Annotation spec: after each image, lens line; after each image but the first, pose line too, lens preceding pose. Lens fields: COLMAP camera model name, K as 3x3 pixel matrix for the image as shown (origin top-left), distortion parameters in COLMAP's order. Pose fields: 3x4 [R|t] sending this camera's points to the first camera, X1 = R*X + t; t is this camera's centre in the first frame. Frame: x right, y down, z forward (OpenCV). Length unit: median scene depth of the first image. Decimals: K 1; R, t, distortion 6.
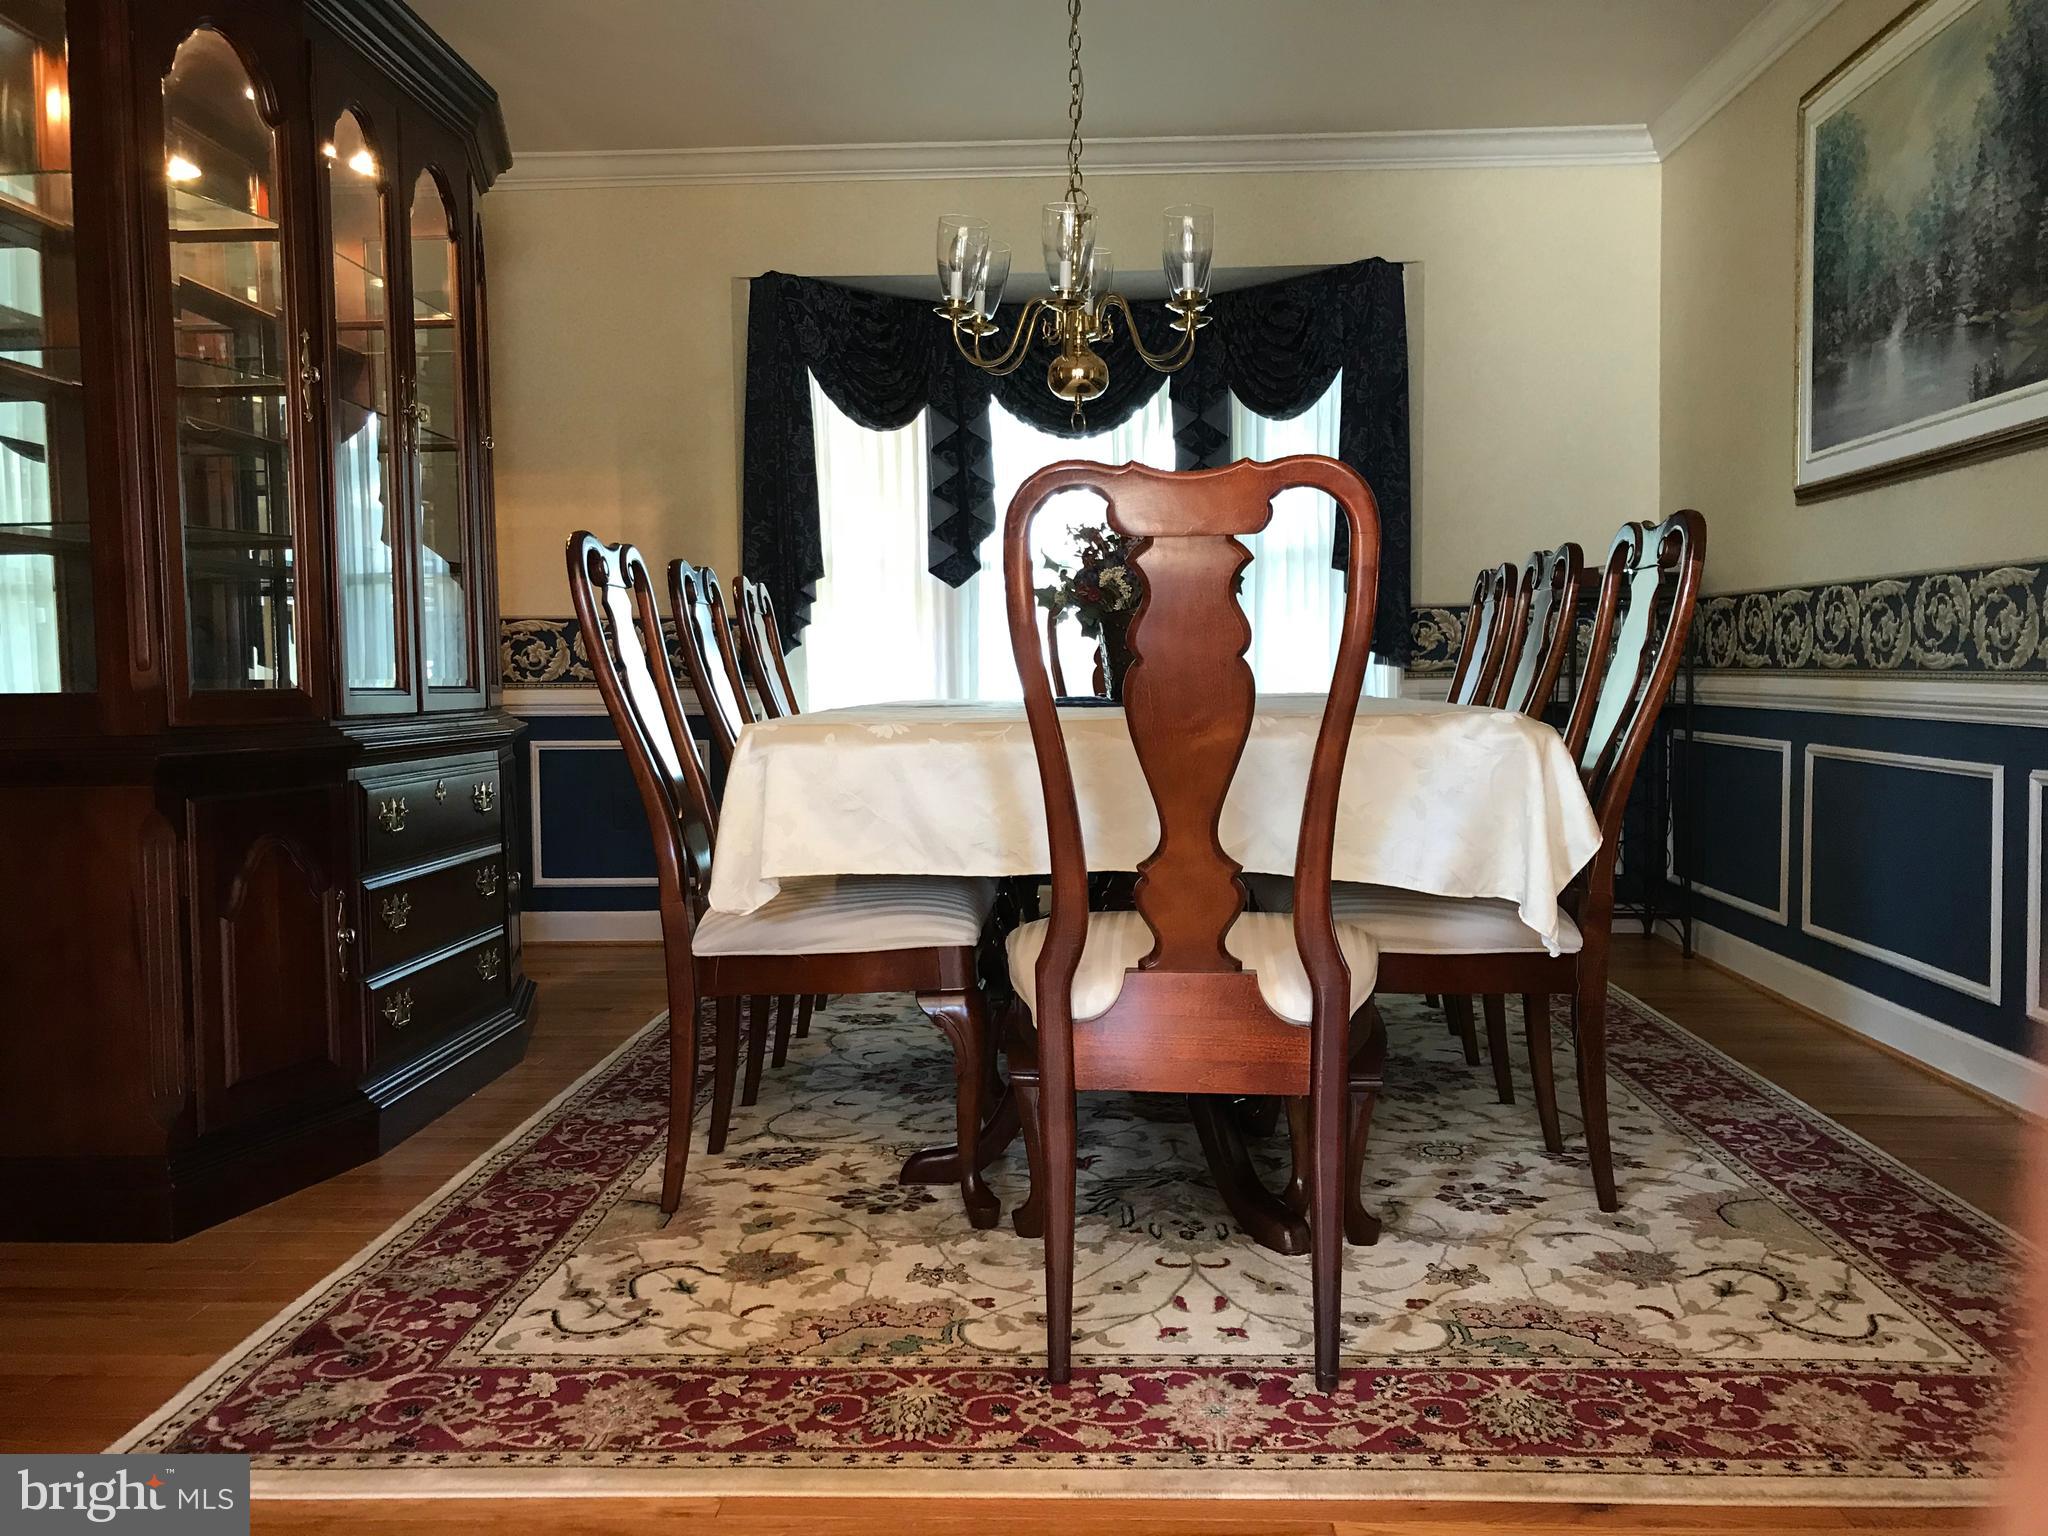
lens RADIAL K [[1678.2, 0, 1024.0], [0, 1678.2, 768.0], [0, 0, 1]] dist [0.092609, -0.140964]
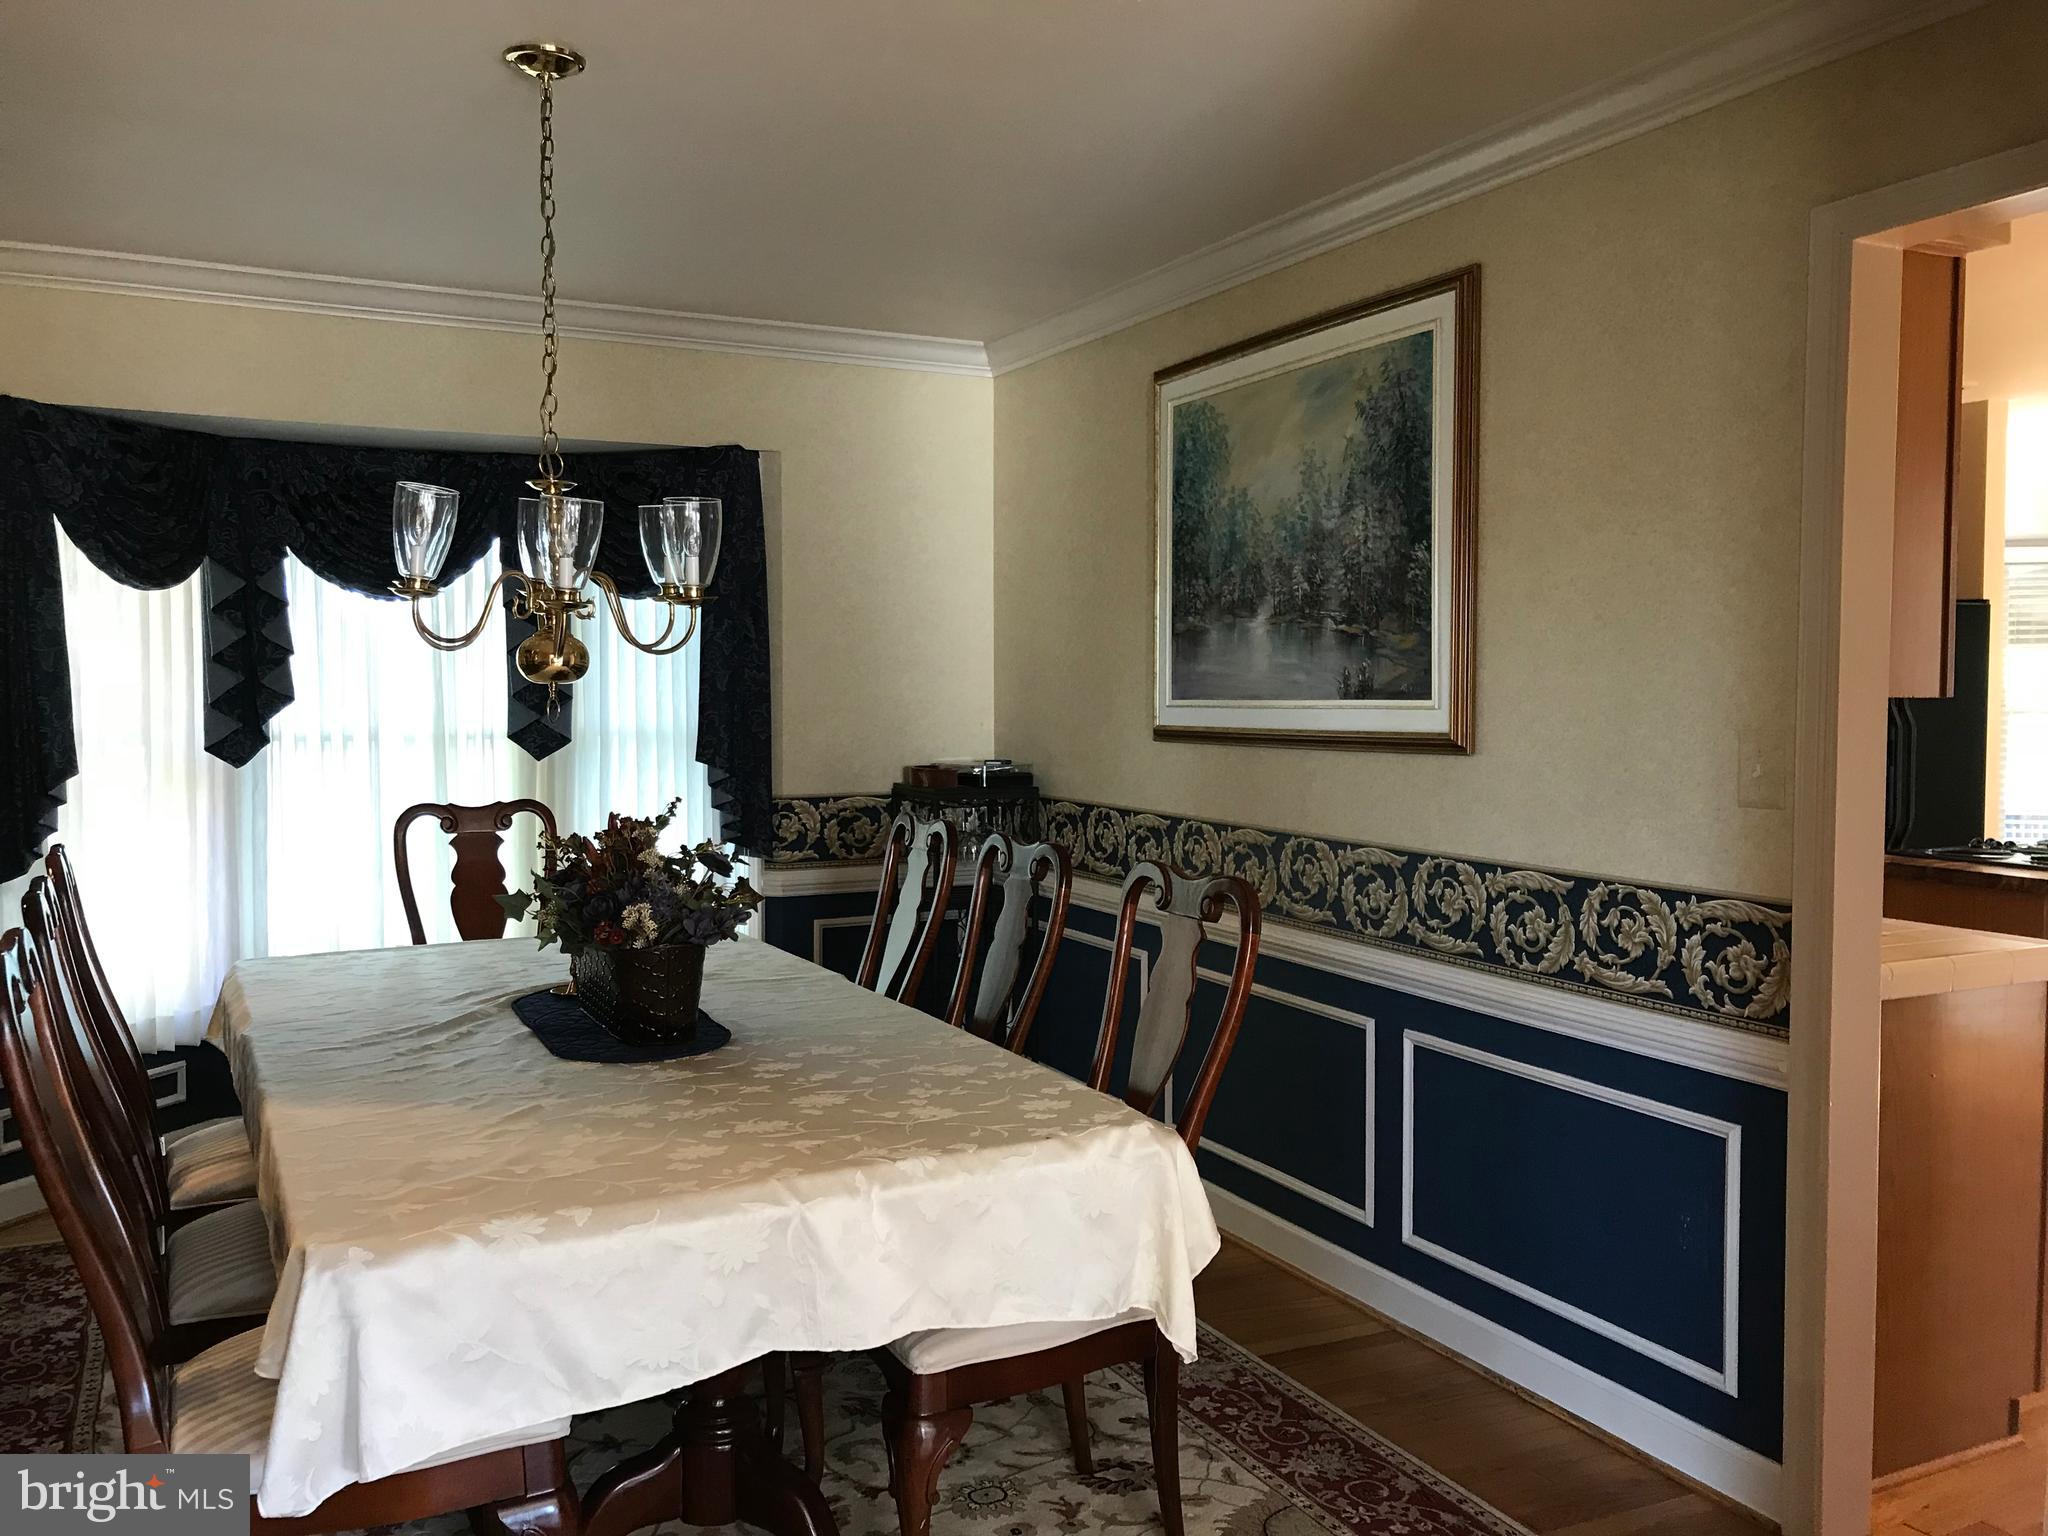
lens RADIAL K [[1701.7, 0, 1035.5], [0, 1701.7, 751.8], [0, 0, 1]] dist [0.012819, 0.003041]
pose [[0.874957, -0.007997, 0.484135, -0.226888], [0.015629, 0.999809, -0.011730, -0.214847], [-0.483949, 0.017830, 0.874915, 0.124853]]
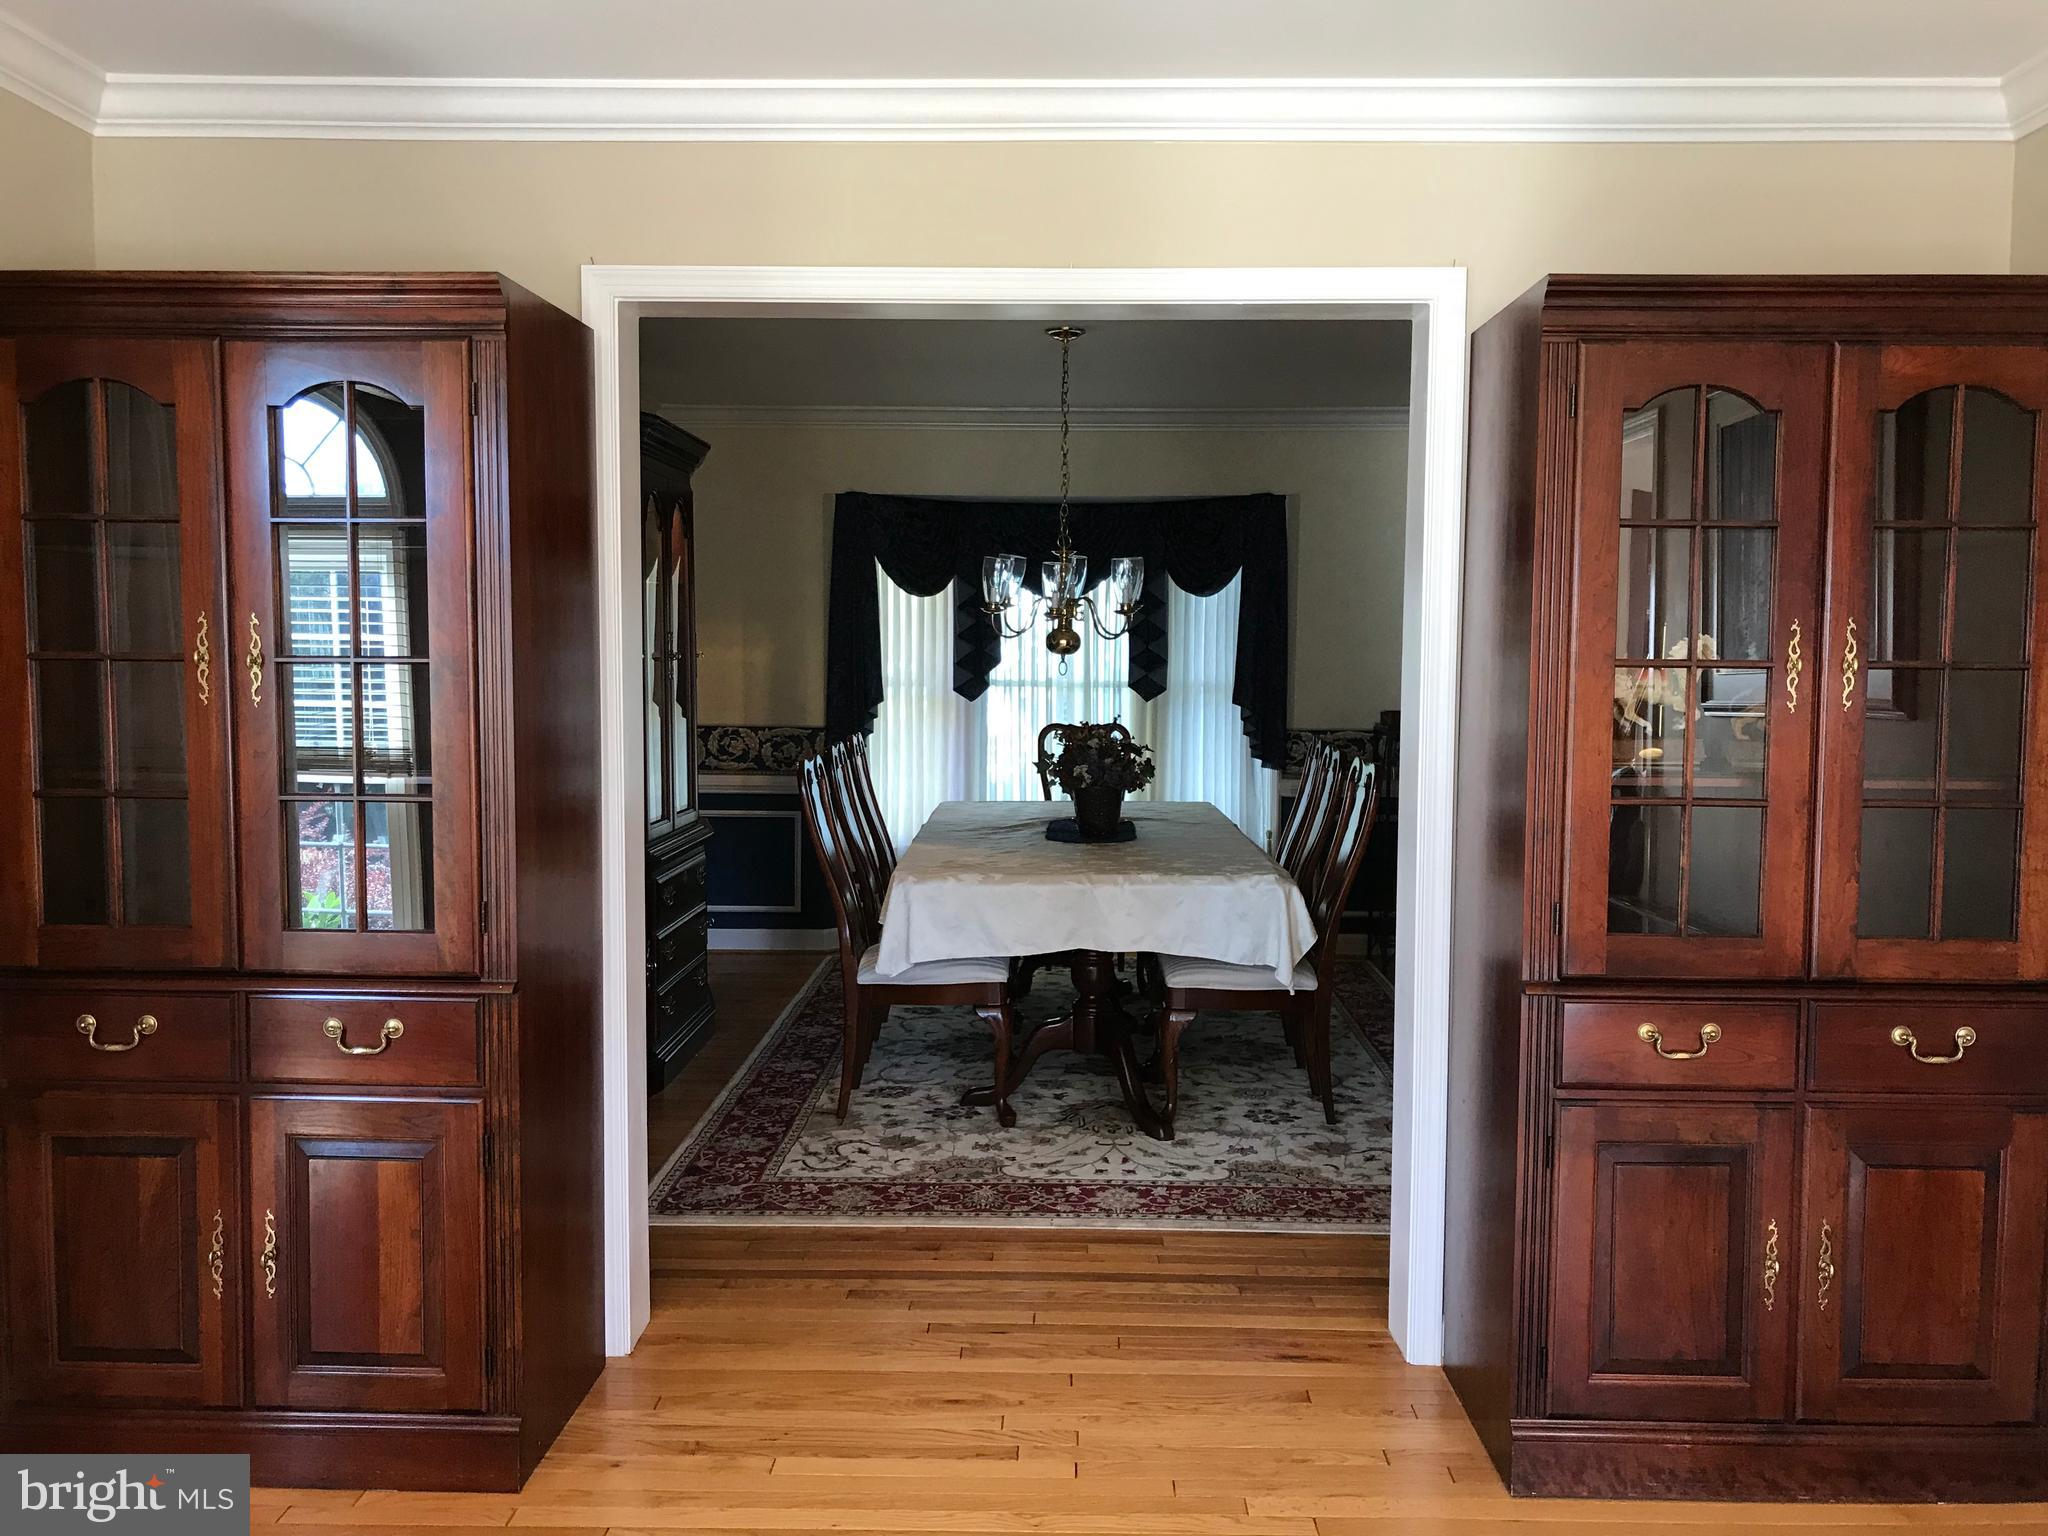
lens RADIAL K [[1695.9, 0, 1024.0], [0, 1695.9, 768.0], [0, 0, 1]] dist [0.167333, -0.001006]
pose [[0.999692, 0.017296, 0.017800, -0.045796], [-0.017660, 0.999634, 0.020487, -0.175827], [-0.017439, -0.020795, 0.999632, -0.928516]]
